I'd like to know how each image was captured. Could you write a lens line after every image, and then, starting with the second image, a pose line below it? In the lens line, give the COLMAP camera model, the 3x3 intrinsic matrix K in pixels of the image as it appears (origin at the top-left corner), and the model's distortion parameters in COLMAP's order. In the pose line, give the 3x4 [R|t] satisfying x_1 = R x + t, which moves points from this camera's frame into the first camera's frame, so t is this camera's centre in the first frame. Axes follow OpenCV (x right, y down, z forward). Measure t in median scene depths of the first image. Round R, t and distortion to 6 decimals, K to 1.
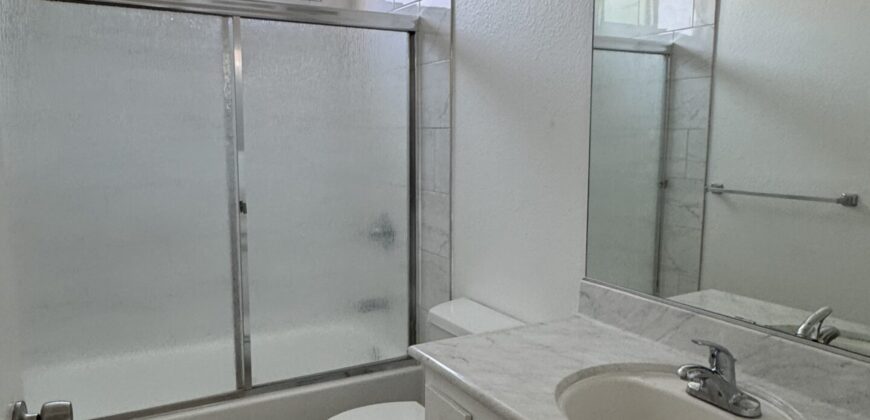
lens RADIAL K [[616.7, 0, 435.0], [0, 616.7, 210.0], [0, 0, 1]] dist [-0.000941, -0.003747]
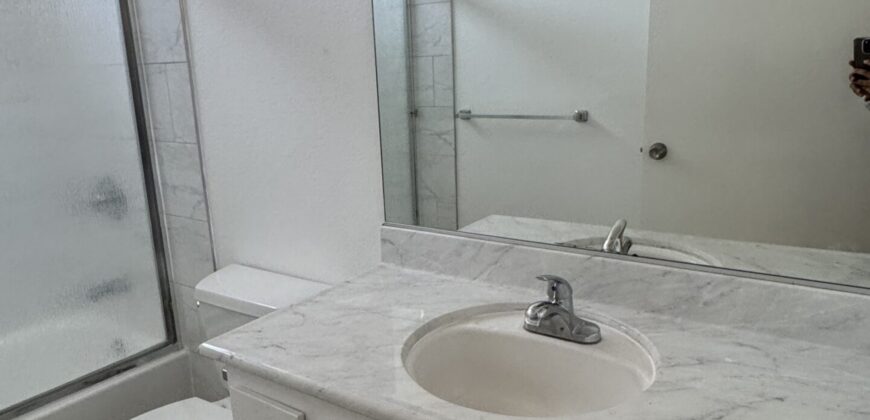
lens RADIAL K [[616.7, 0, 435.0], [0, 616.7, 210.0], [0, 0, 1]] dist [-0.000941, -0.003747]
pose [[0.896852, -0.136664, 0.420688, -0.049914], [0.093530, 0.988161, 0.121618, -0.008729], [-0.432328, -0.069726, 0.899016, 0.114541]]
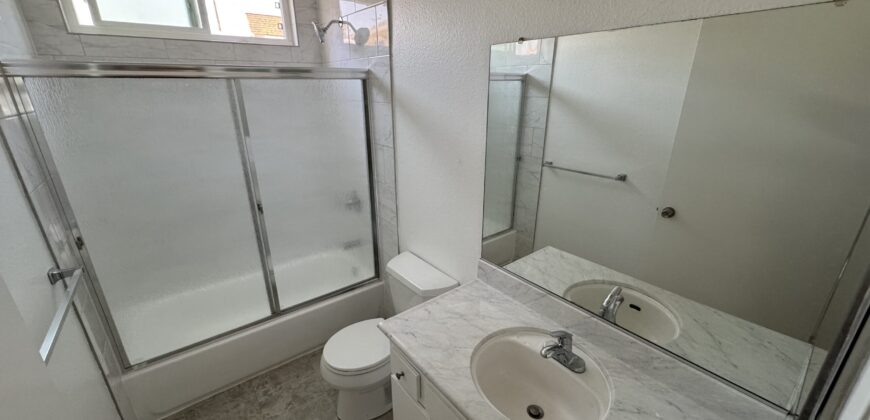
lens RADIAL K [[347.2, 0, 434.0], [0, 347.2, 207.5], [0, 0, 1]] dist [-0.002136, -0.000020]
pose [[0.988861, -0.057631, 0.137232, -0.003454], [0.027228, 0.976482, 0.213874, -0.167349], [-0.146330, -0.207755, 0.967174, 0.098579]]
